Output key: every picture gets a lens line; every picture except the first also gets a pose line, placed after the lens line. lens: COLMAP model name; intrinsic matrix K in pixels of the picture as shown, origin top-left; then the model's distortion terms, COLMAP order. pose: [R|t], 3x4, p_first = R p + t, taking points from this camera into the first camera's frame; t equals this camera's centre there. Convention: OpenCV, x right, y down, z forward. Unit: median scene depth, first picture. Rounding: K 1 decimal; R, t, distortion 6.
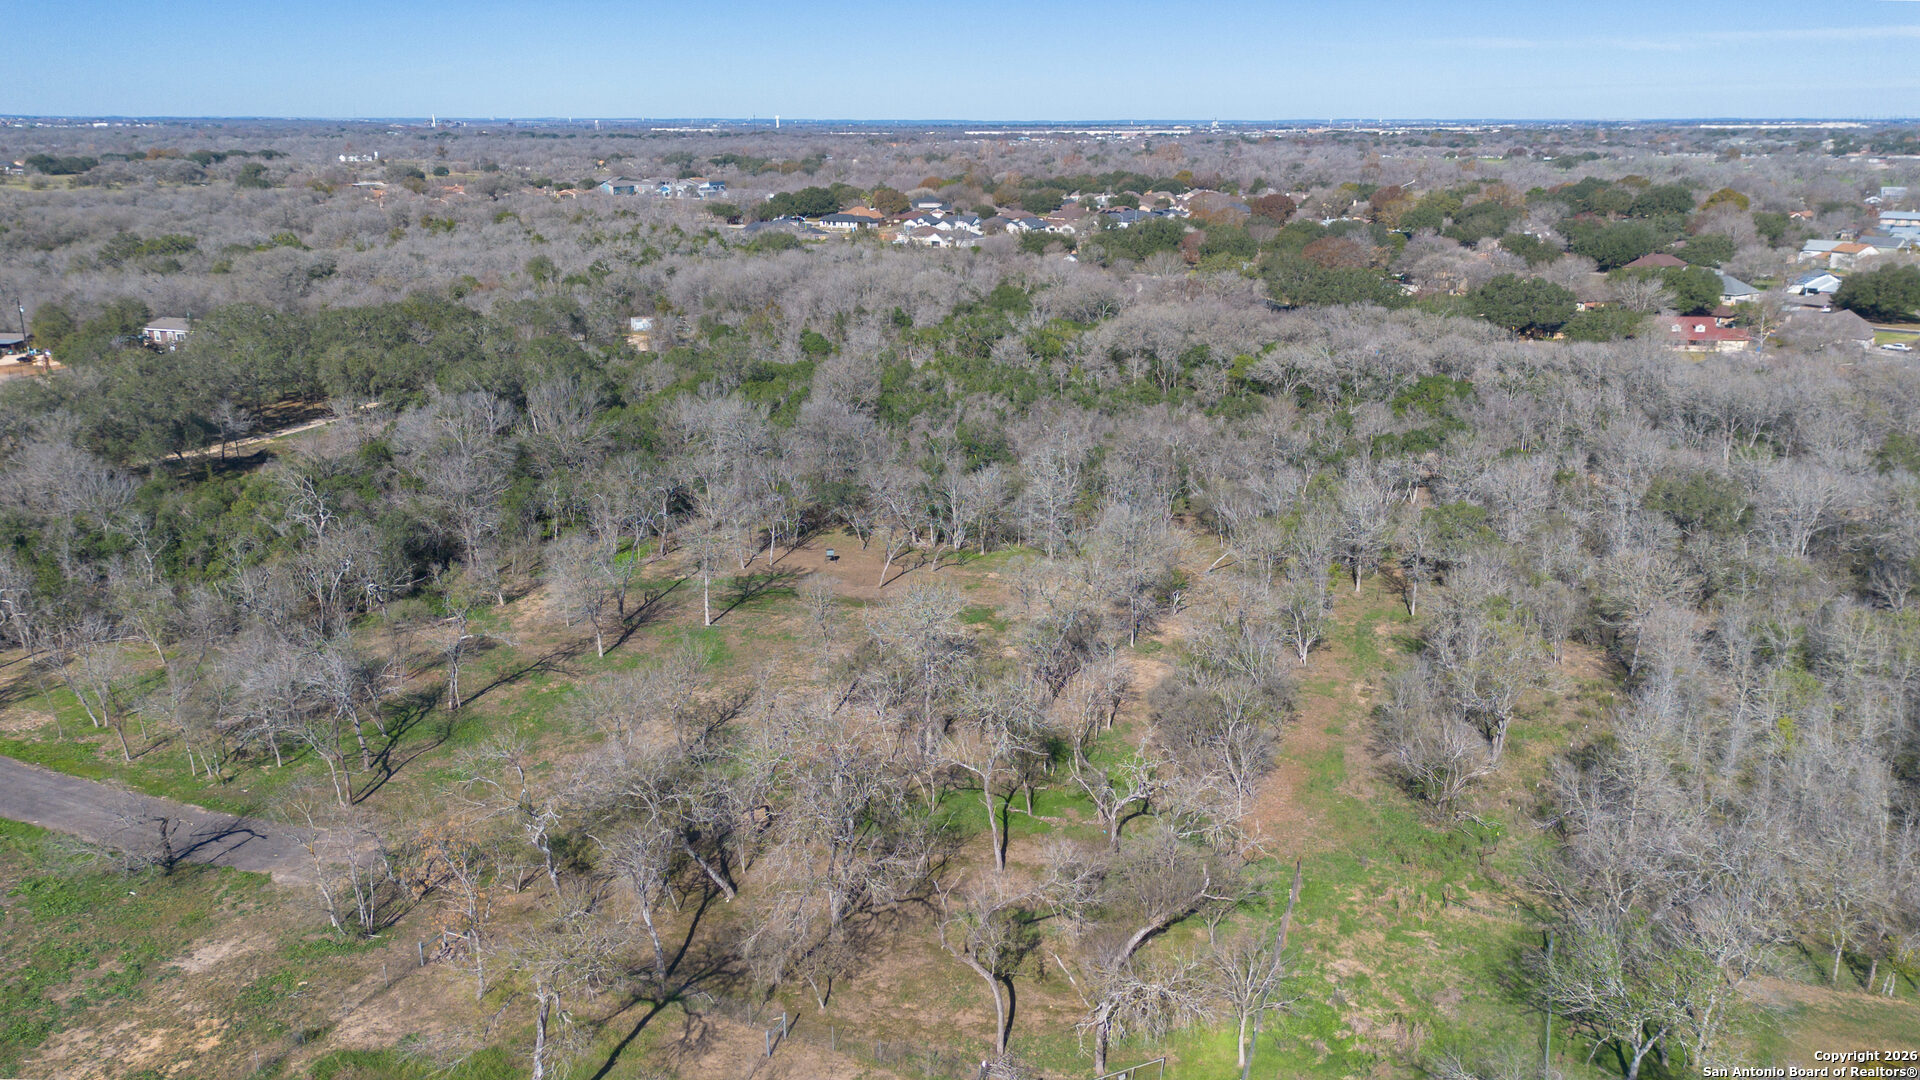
lens RADIAL K [[1388.9, 0, 958.9], [0, 1388.9, 541.5], [0, 0, 1]] dist [0.069989, -0.079781]
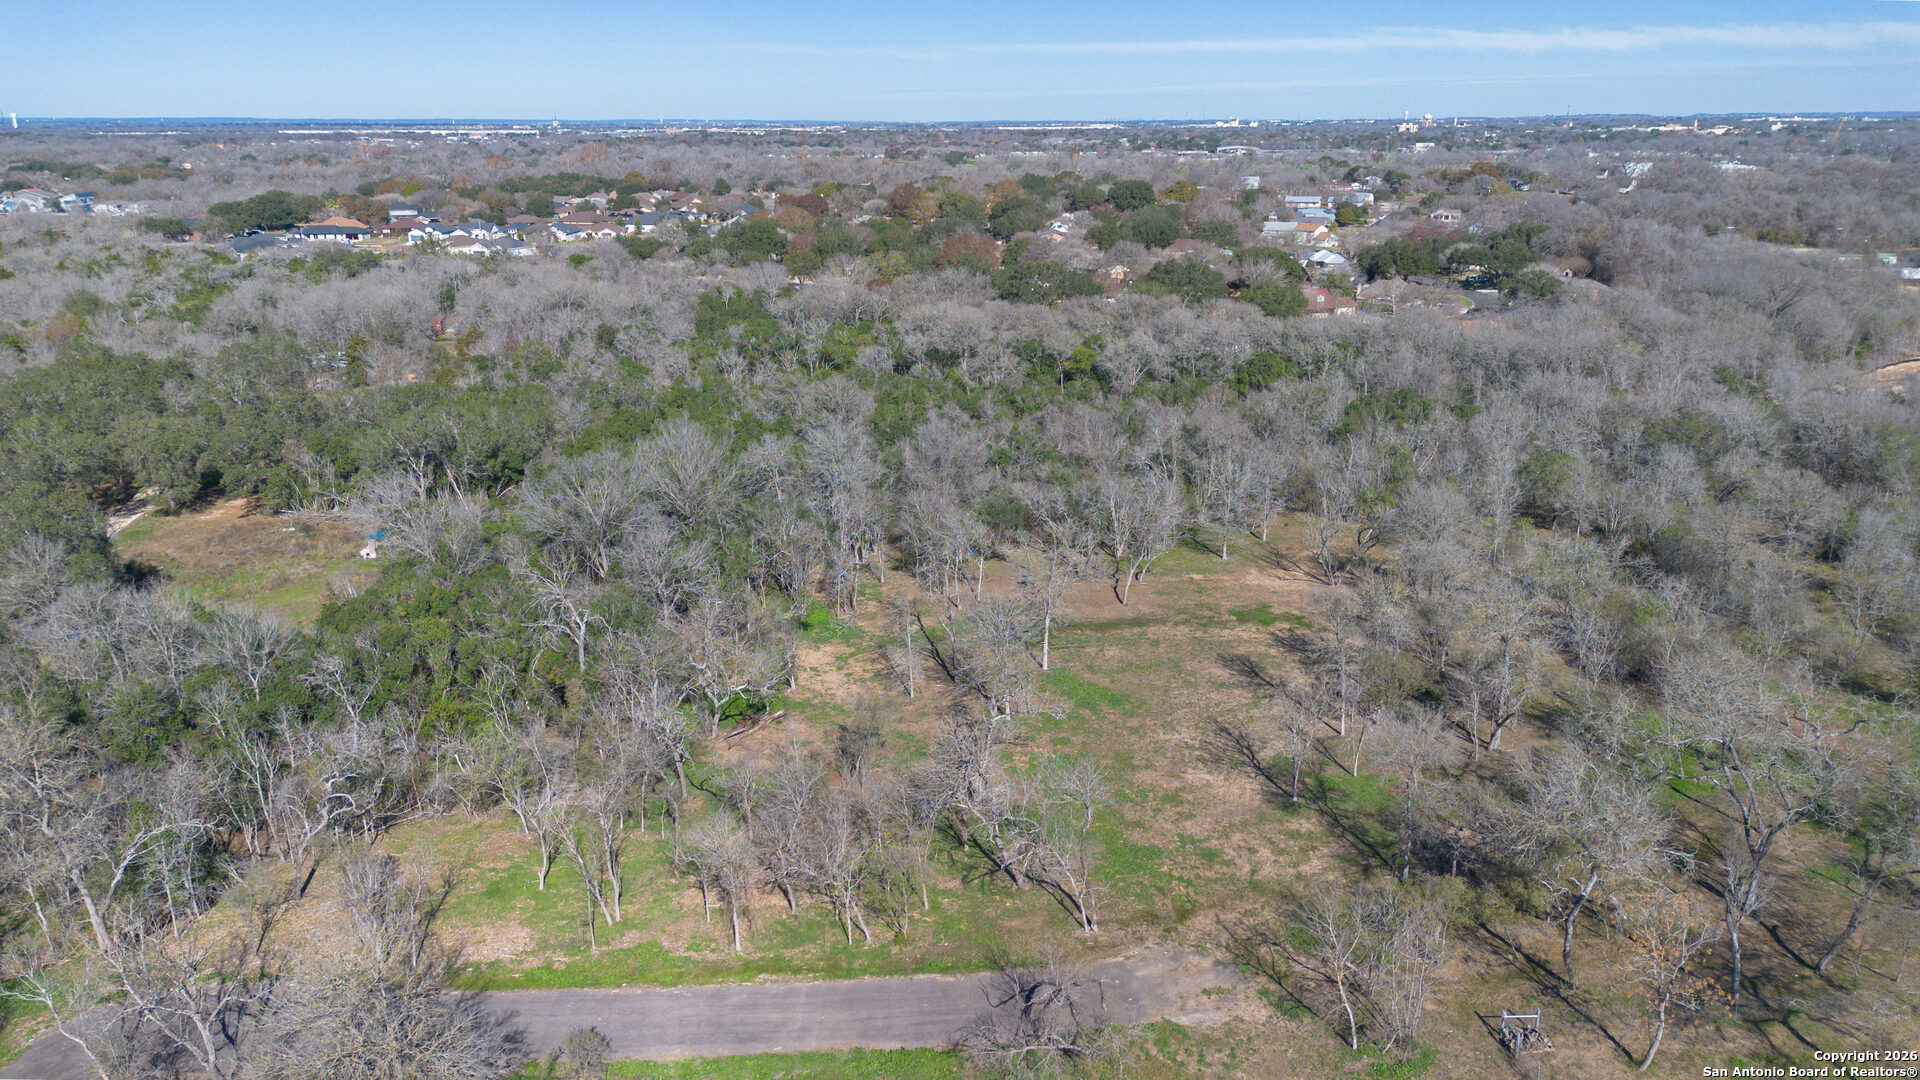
lens RADIAL K [[1388.9, 0, 958.9], [0, 1388.9, 541.5], [0, 0, 1]] dist [0.069989, -0.079781]
pose [[0.898113, -0.130407, 0.419985, -0.108915], [0.130424, 0.991039, 0.028817, -0.010368], [-0.419980, 0.028895, 0.907073, 0.033719]]
